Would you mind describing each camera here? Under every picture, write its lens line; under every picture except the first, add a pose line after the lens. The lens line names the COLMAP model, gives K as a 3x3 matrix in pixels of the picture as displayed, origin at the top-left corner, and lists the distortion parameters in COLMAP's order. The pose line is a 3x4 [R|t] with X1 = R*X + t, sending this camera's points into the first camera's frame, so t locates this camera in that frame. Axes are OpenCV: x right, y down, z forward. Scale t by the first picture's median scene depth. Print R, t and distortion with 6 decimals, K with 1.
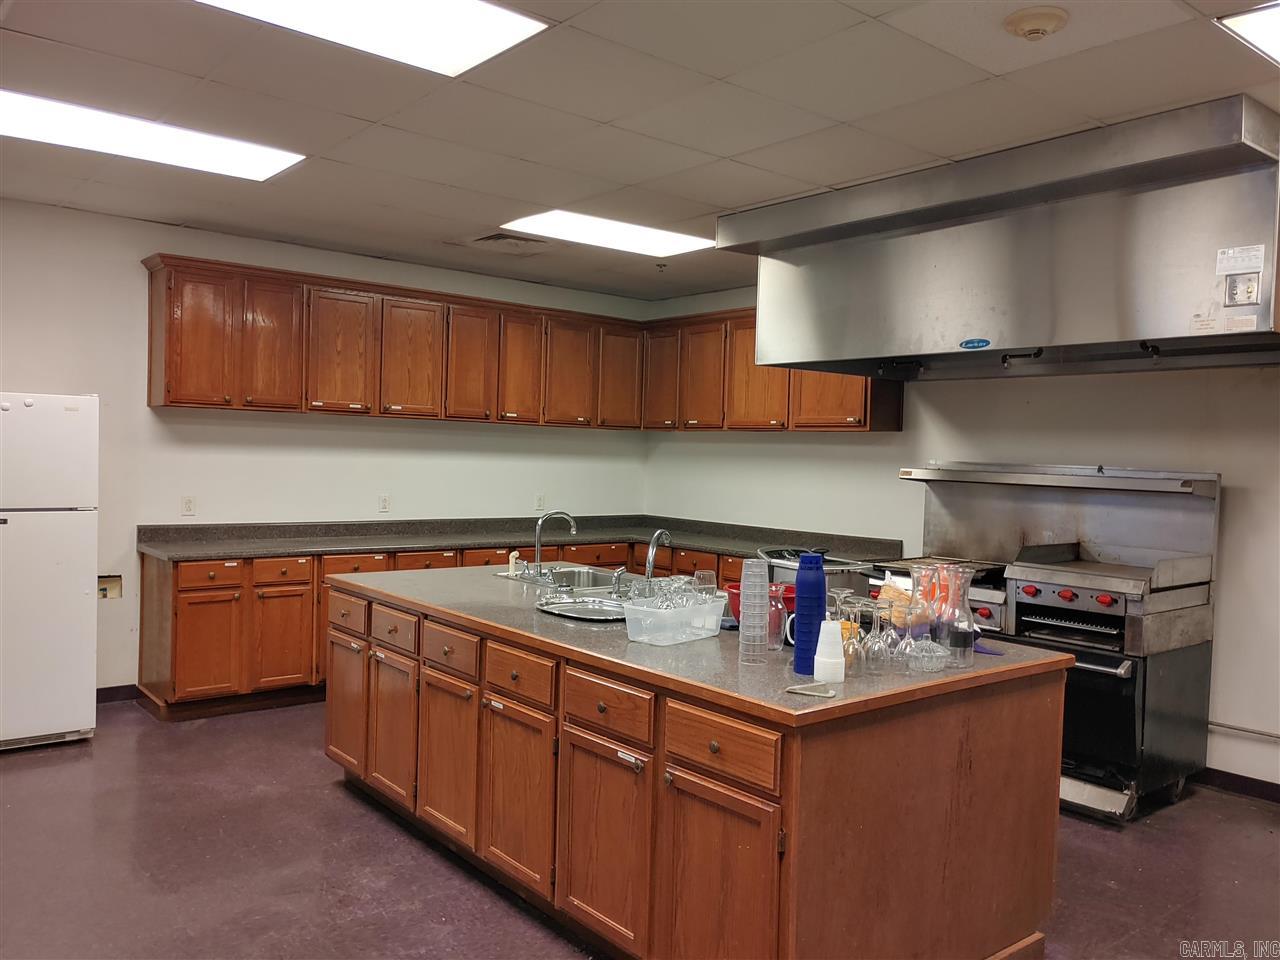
lens RADIAL K [[1006.3, 0, 640.4], [0, 1006.3, 478.8], [0, 0, 1]] dist [0.040277, -0.030069]
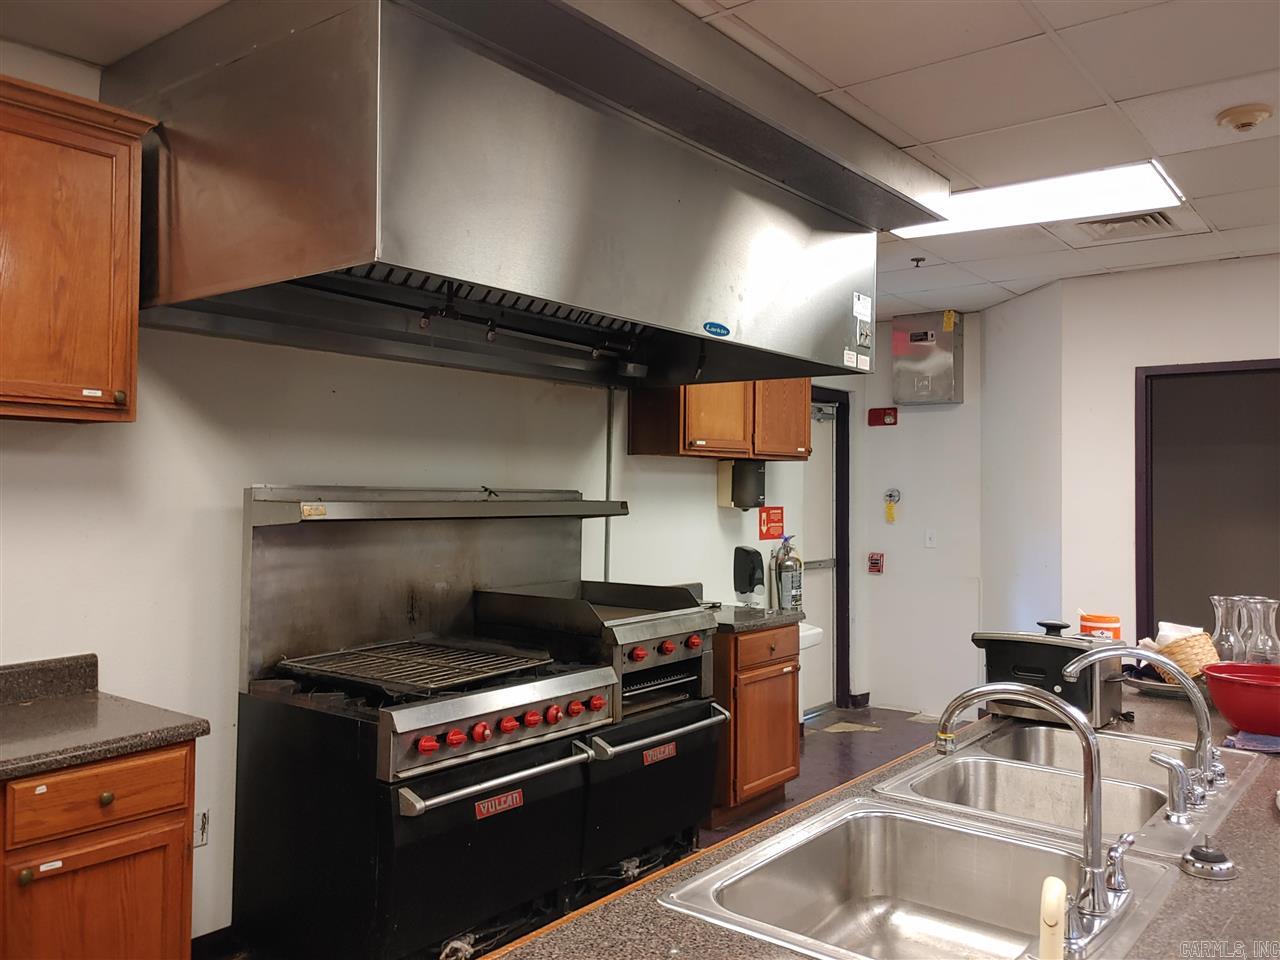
lens RADIAL K [[1006.3, 0, 640.6], [0, 1006.3, 481.6], [0, 0, 1]] dist [0.040277, -0.030069]
pose [[-0.216244, -0.014833, 0.976227, -0.361577], [0.014777, 0.999720, 0.018463, -0.035392], [-0.976228, 0.018418, -0.215964, 1.171189]]
